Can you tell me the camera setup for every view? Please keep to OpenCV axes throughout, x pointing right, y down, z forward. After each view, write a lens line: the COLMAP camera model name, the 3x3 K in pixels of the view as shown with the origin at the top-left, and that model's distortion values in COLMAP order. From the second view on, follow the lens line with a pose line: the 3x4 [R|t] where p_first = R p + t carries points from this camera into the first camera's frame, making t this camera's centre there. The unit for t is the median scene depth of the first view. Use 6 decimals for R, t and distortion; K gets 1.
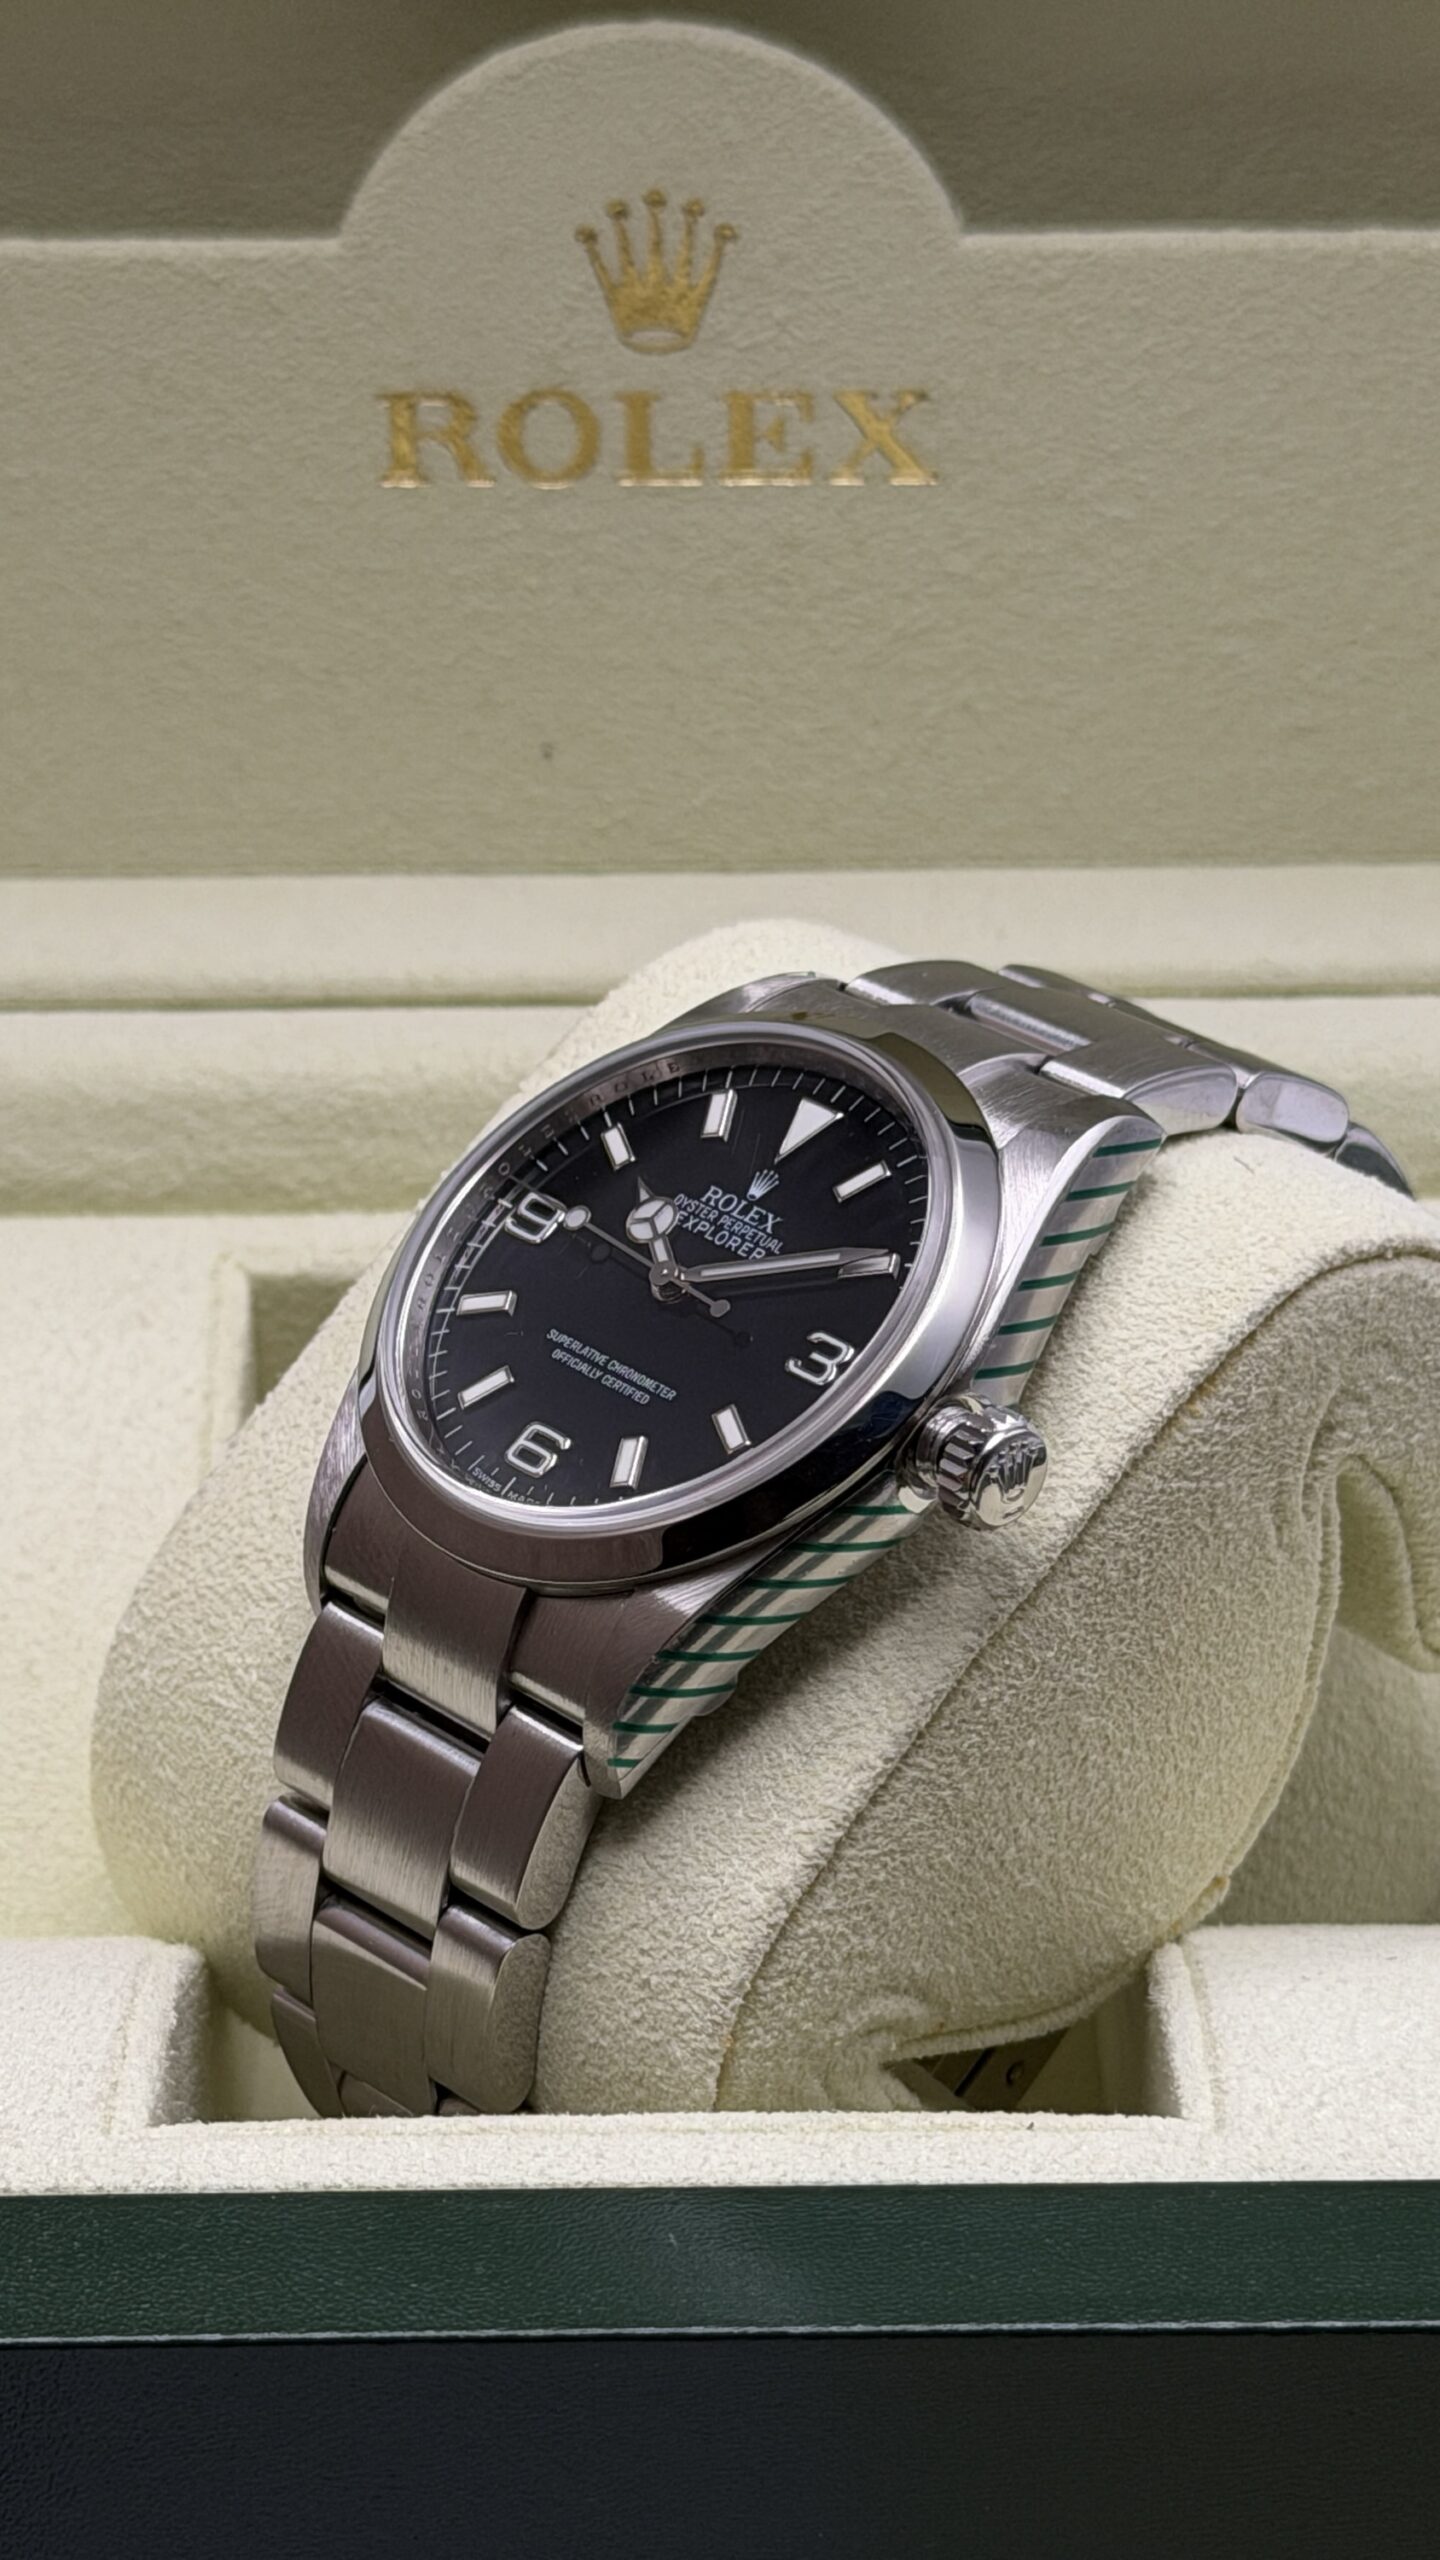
lens RADIAL K [[6060.2, 0, 720.0], [0, 6060.2, 1280.0], [0, 0, 1]] dist [0.131597, -0.021863]
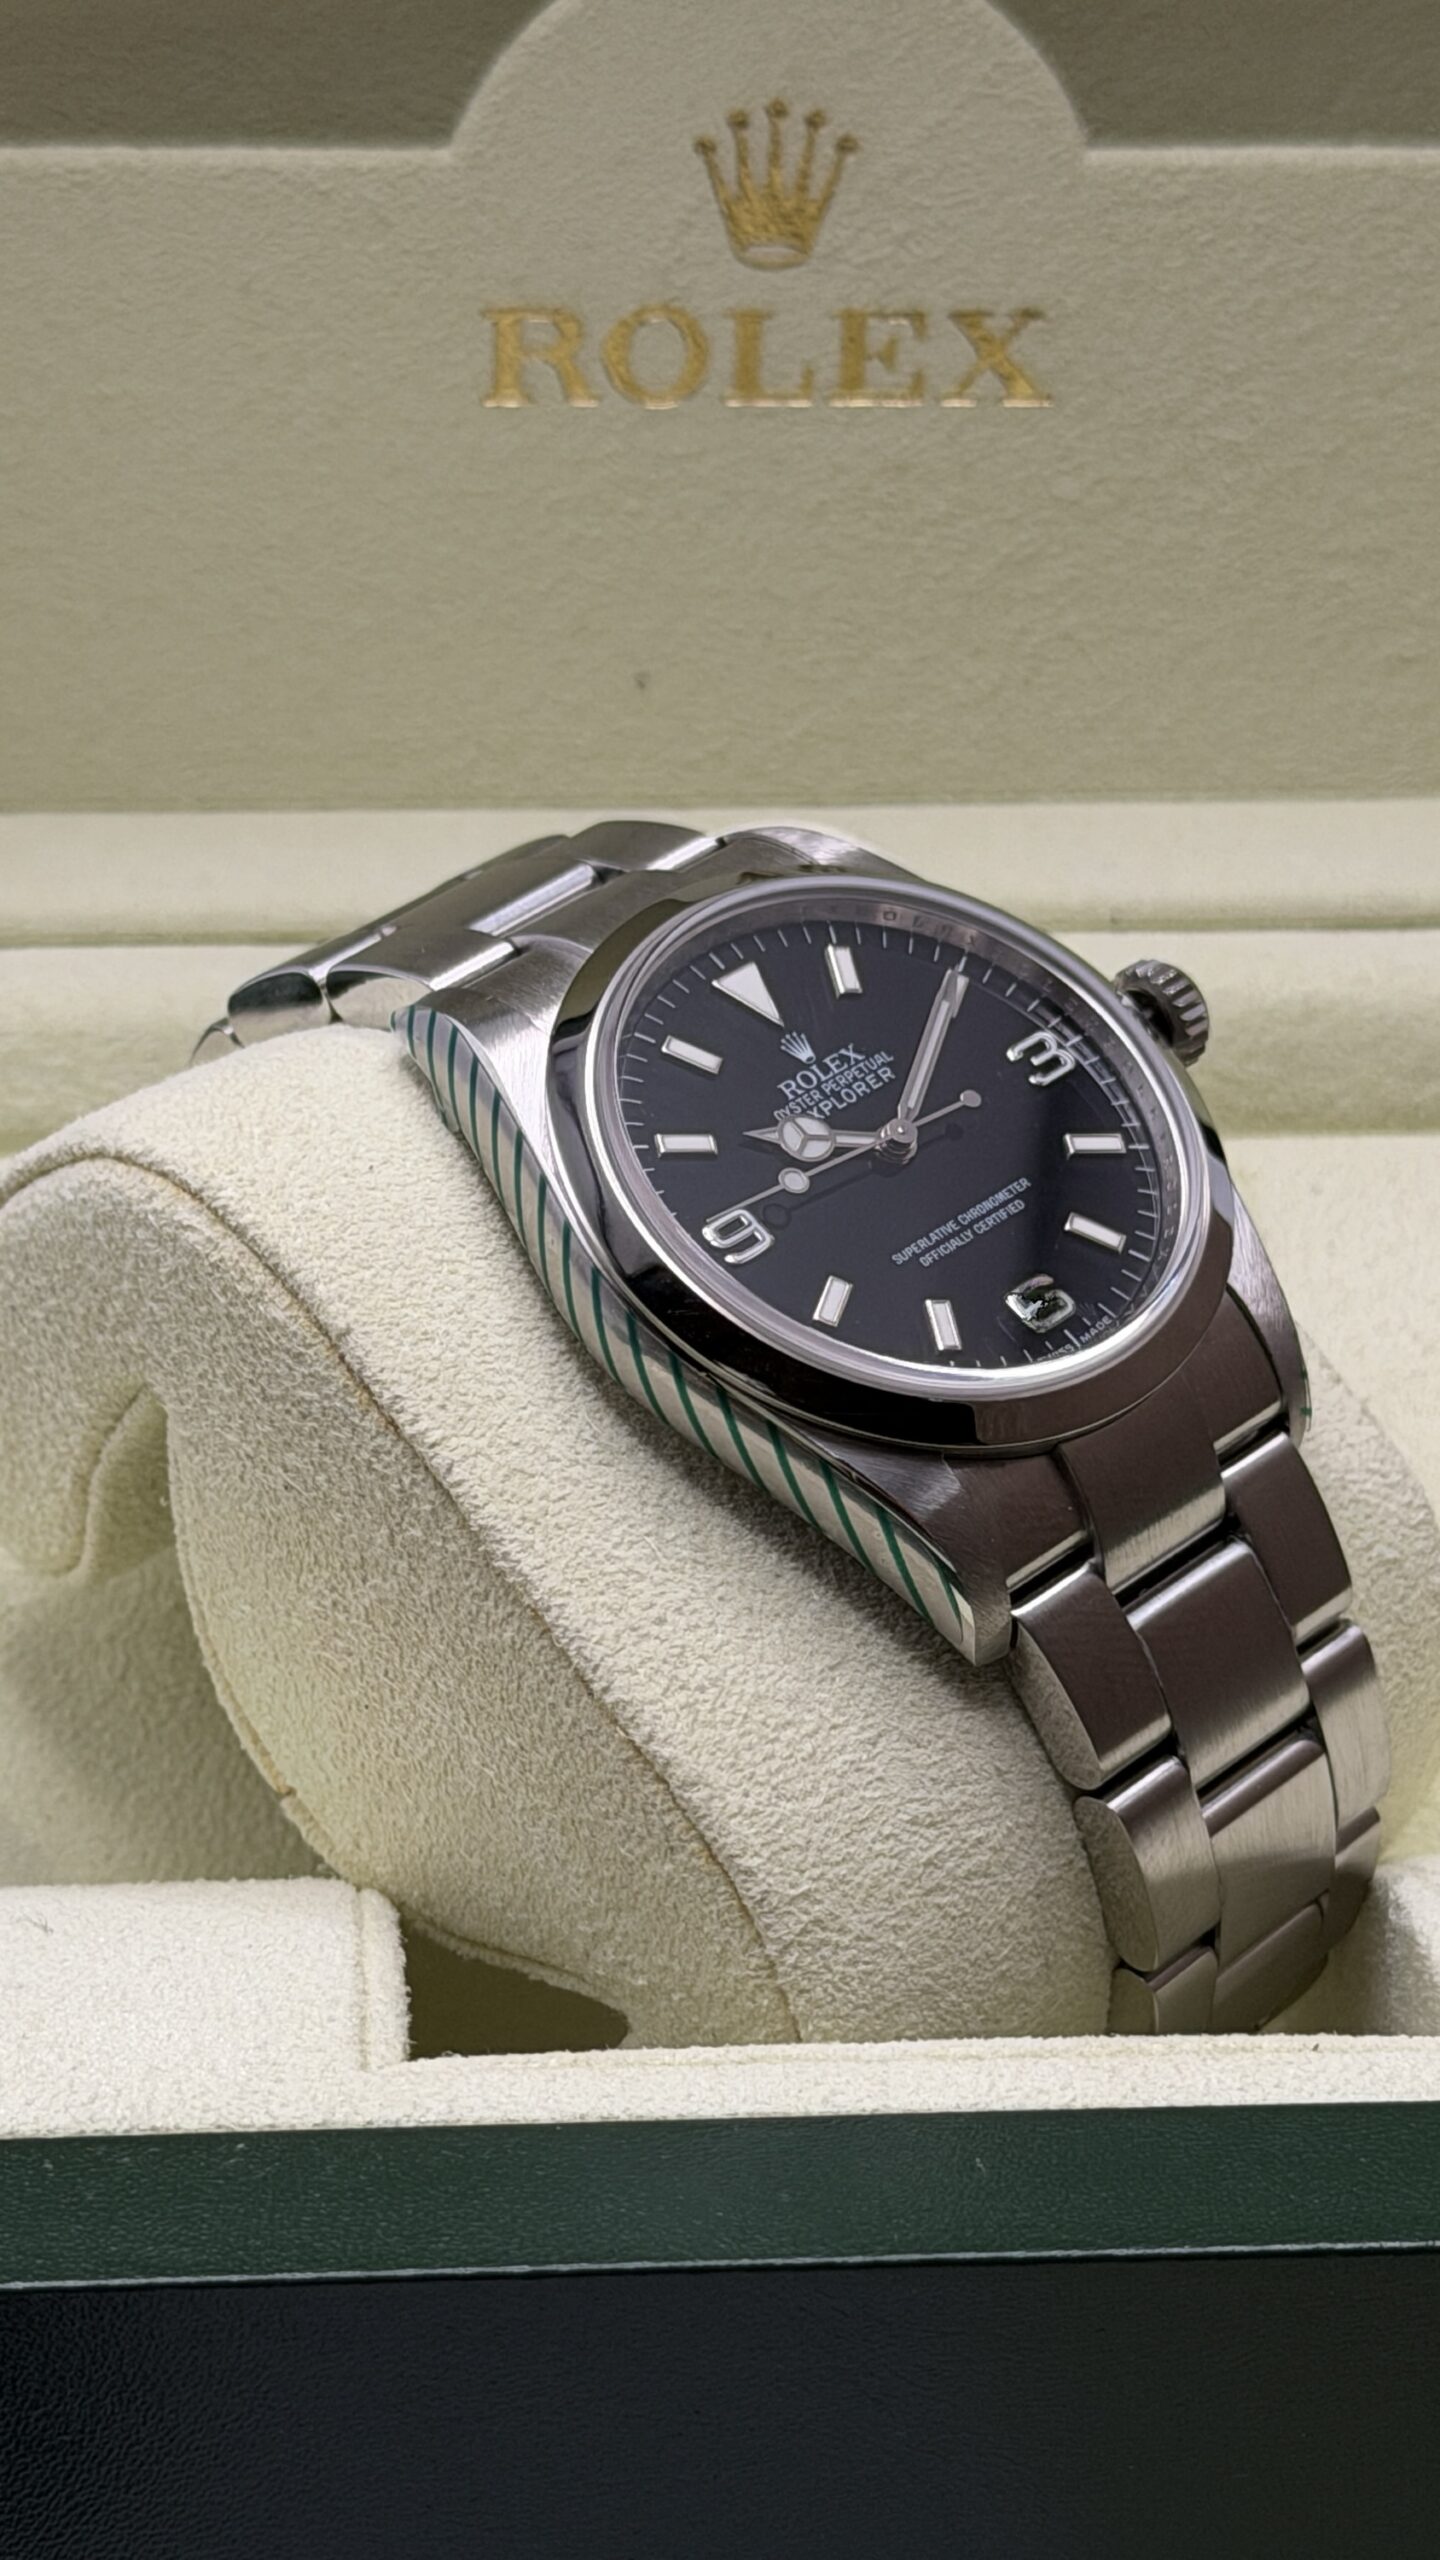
lens RADIAL K [[6045.7, 0, 696.4], [0, 6045.7, 1277.2], [0, 0, 1]] dist [0.113599, 0.404901]
pose [[0.997206, -0.005469, 0.074502, -0.096294], [0.006413, 0.999902, -0.012436, 0.021905], [-0.074427, 0.012879, 0.997143, 0.029249]]
